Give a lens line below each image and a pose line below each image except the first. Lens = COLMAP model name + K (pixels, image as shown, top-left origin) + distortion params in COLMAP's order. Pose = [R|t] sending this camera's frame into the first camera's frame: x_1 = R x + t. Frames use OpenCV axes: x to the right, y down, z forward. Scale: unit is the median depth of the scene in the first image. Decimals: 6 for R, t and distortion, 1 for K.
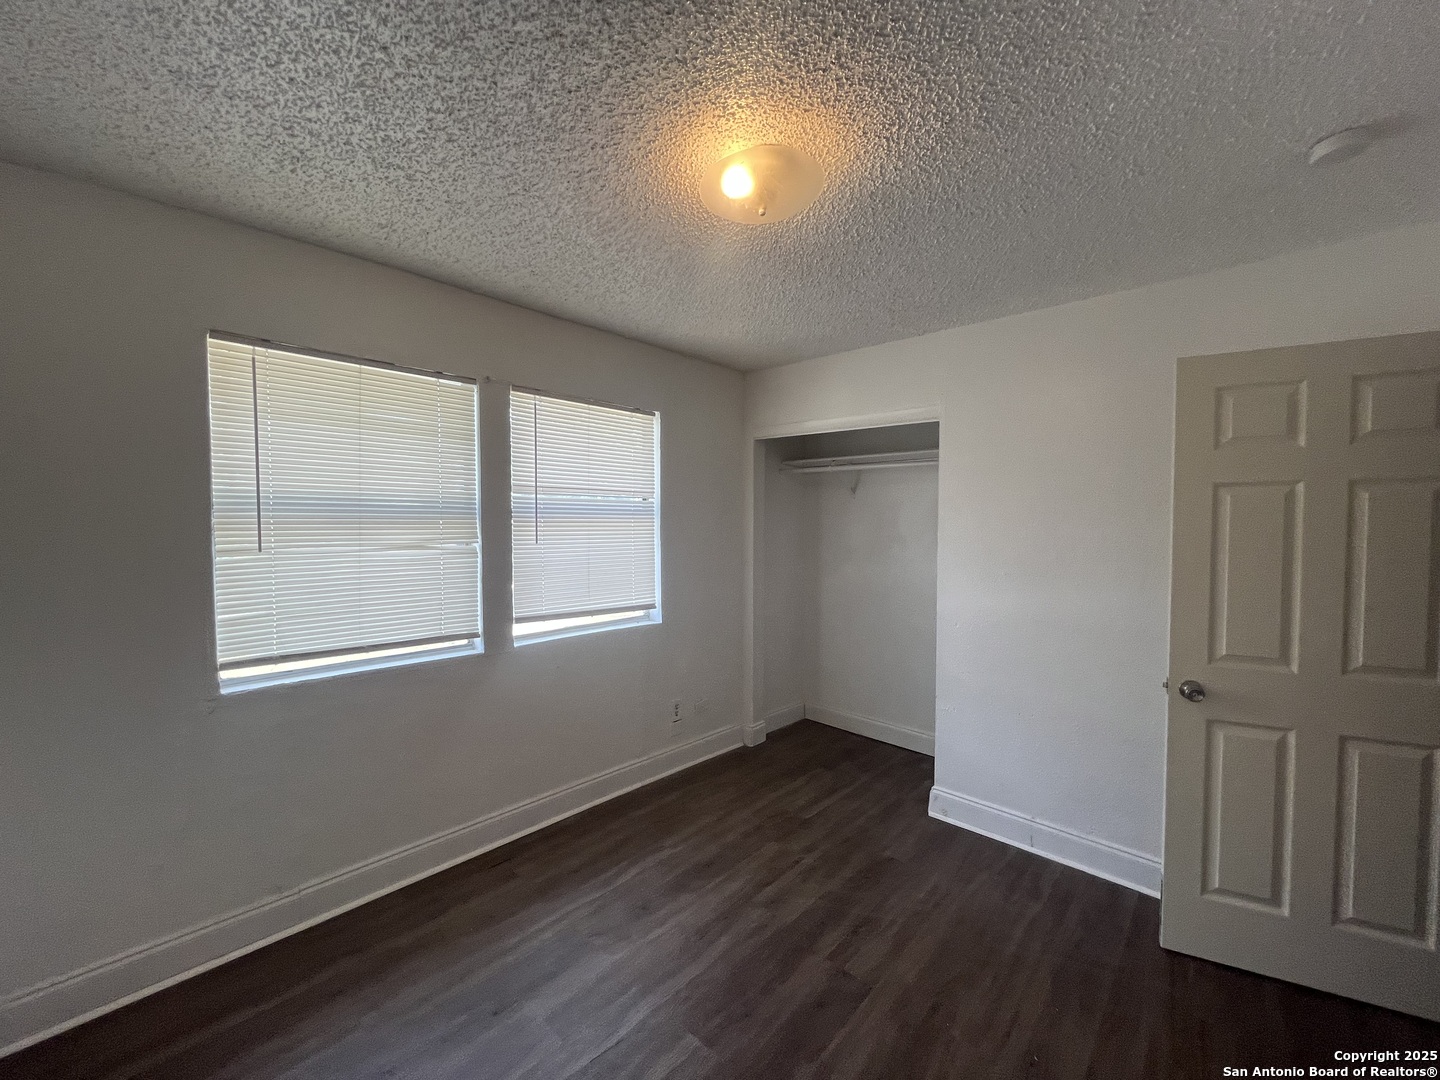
lens RADIAL K [[580.4, 0, 717.9], [0, 580.4, 540.3], [0, 0, 1]] dist [0.002703, -0.000195]
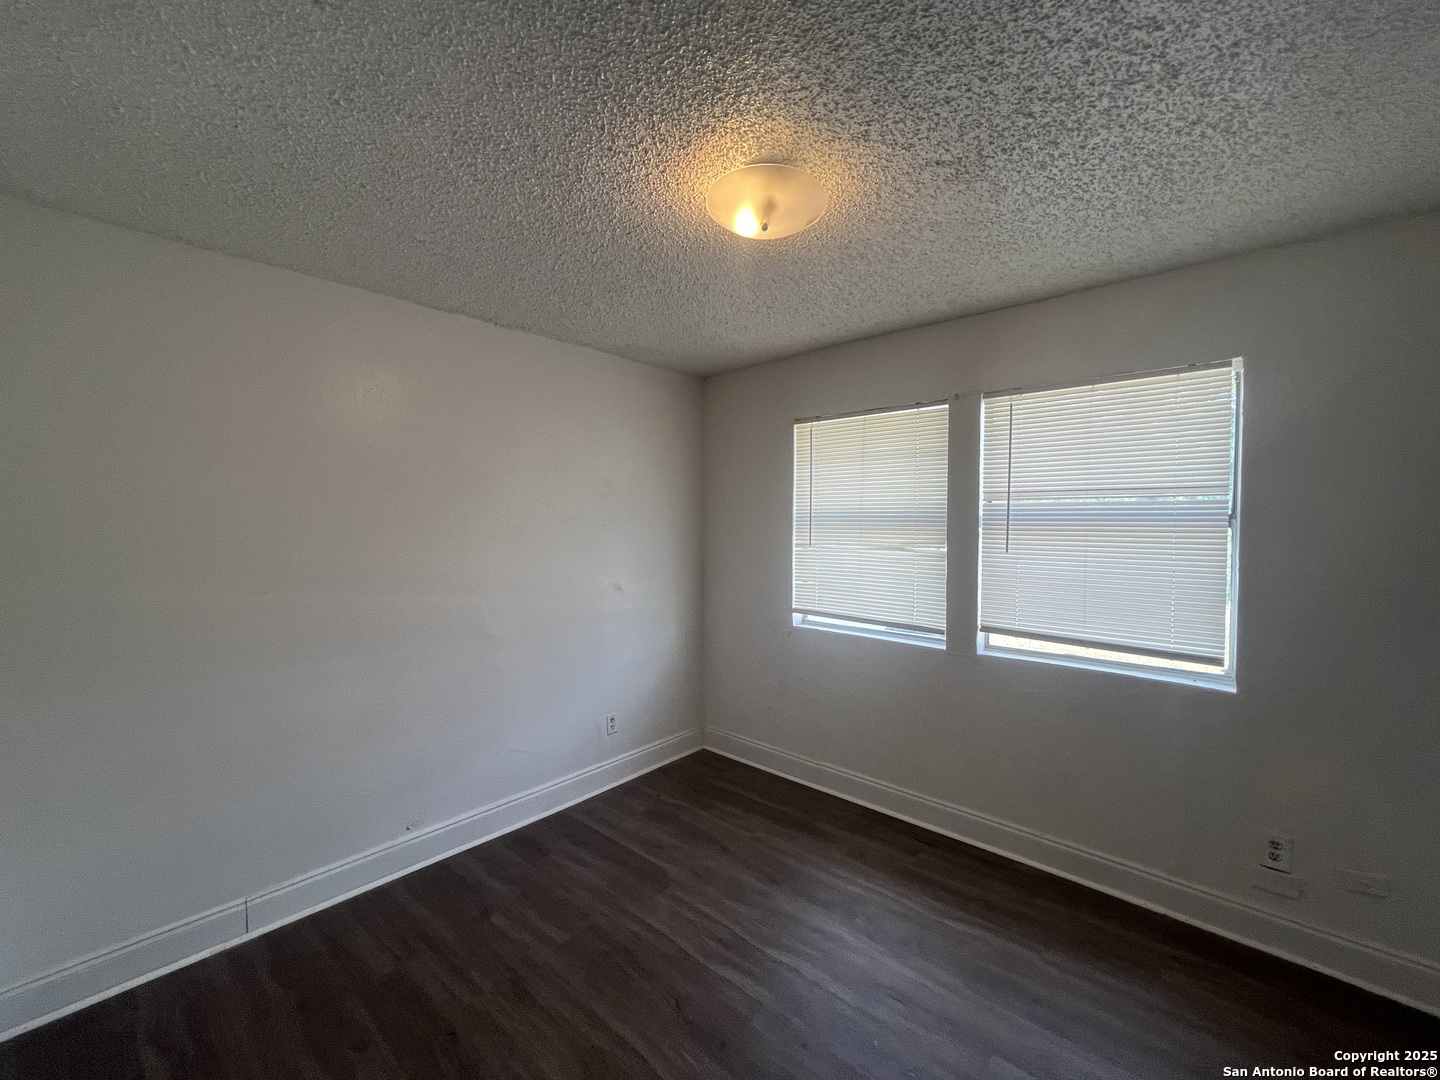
lens RADIAL K [[580.4, 0, 717.9], [0, 580.4, 540.3], [0, 0, 1]] dist [0.002703, -0.000195]
pose [[0.017739, 0.020405, -0.999634, 0.672358], [-0.042139, 0.998919, 0.019643, -0.013836], [0.998954, 0.041775, 0.018580, 0.551916]]
